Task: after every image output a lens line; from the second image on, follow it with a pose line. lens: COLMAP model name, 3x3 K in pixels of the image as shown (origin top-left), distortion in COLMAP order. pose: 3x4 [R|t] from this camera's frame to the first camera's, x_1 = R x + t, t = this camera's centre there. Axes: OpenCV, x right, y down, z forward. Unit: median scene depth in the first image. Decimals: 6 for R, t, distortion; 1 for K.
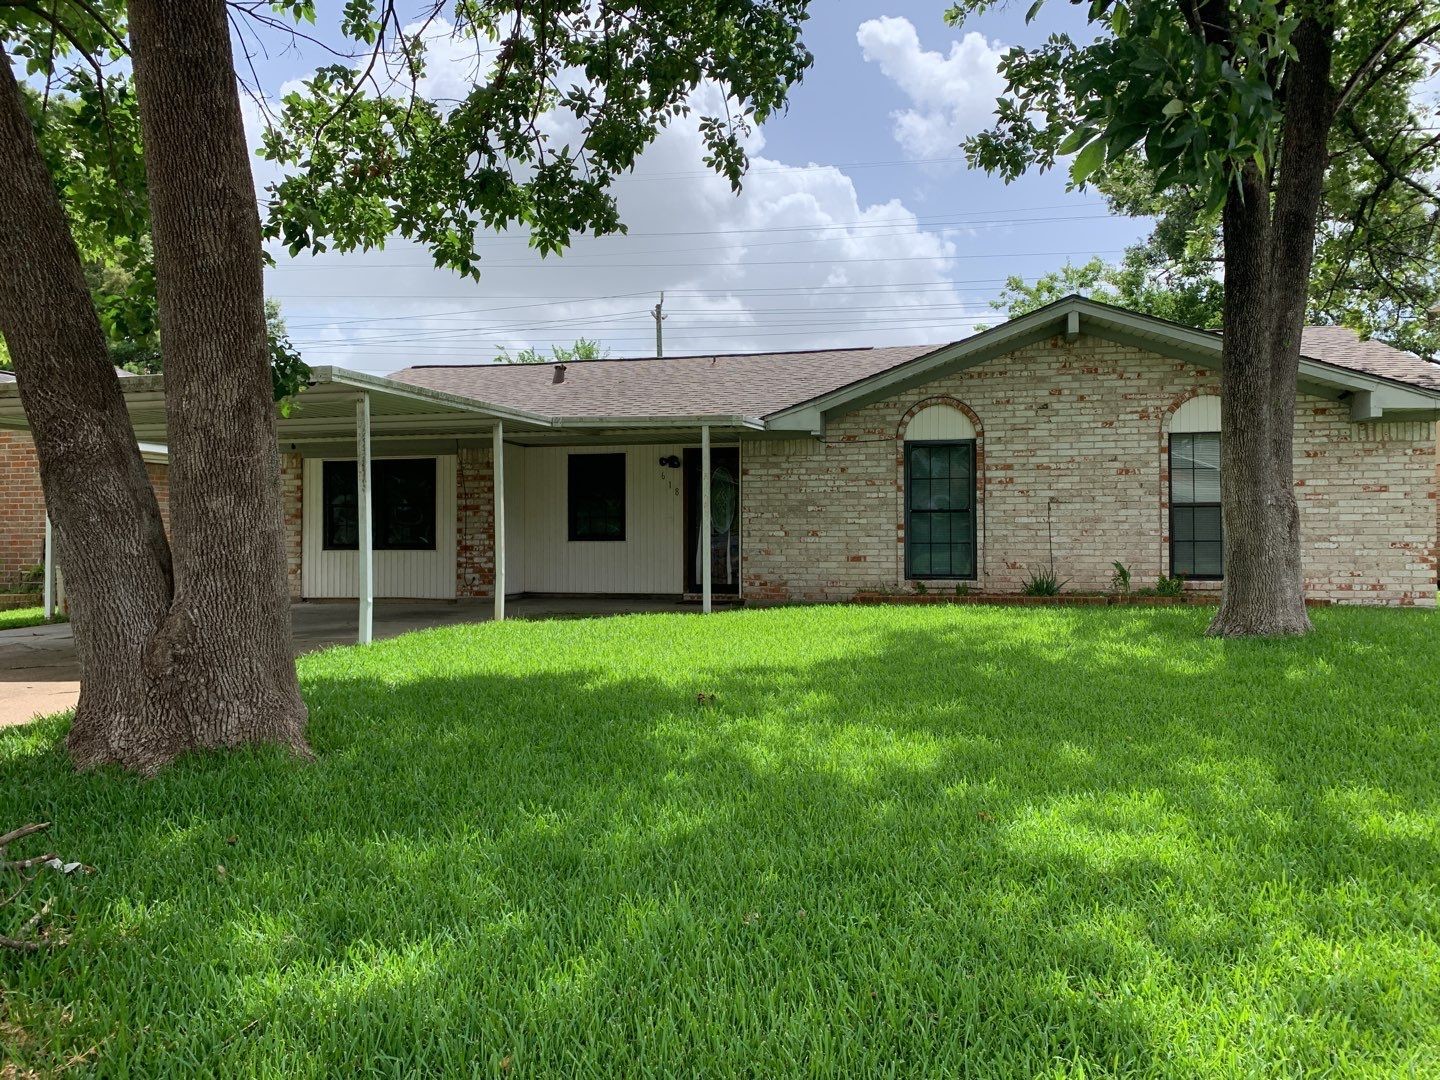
lens RADIAL K [[1133.9, 0, 728.5], [0, 1133.9, 535.9], [0, 0, 1]] dist [0.035760, -0.018560]
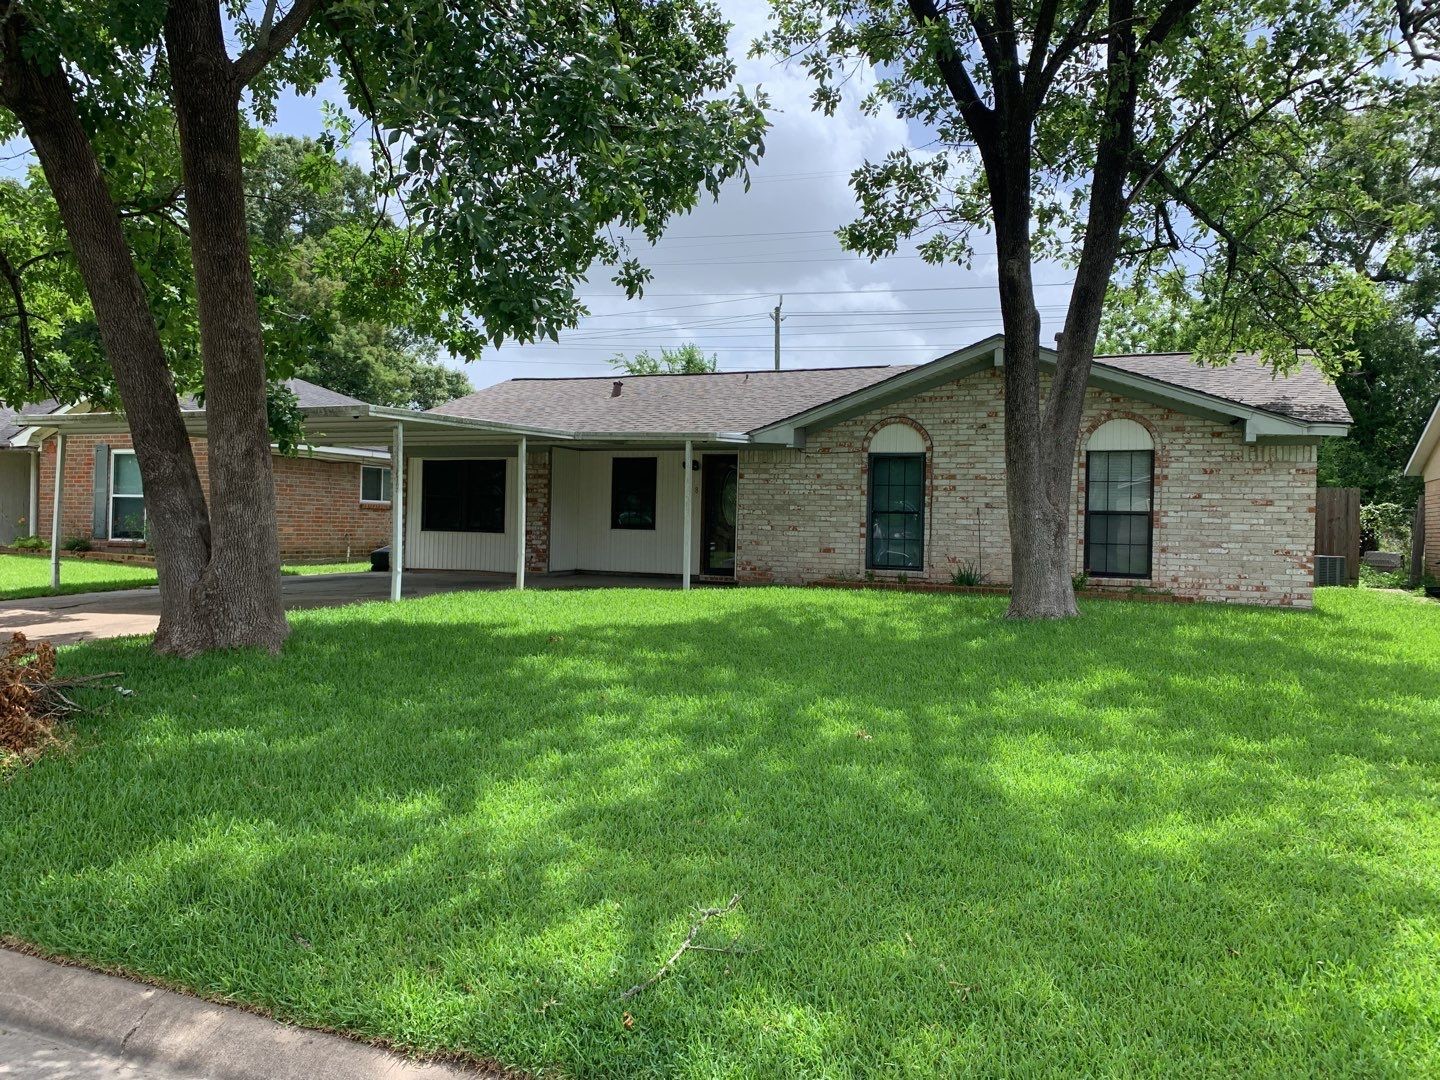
lens RADIAL K [[1133.9, 0, 710.0], [0, 1133.9, 540.3], [0, 0, 1]] dist [0.035760, -0.018560]
pose [[0.983974, 0.028393, -0.176036, 0.208169], [-0.025172, 0.999473, 0.020503, -0.012422], [0.176525, -0.015743, 0.984170, -0.211801]]
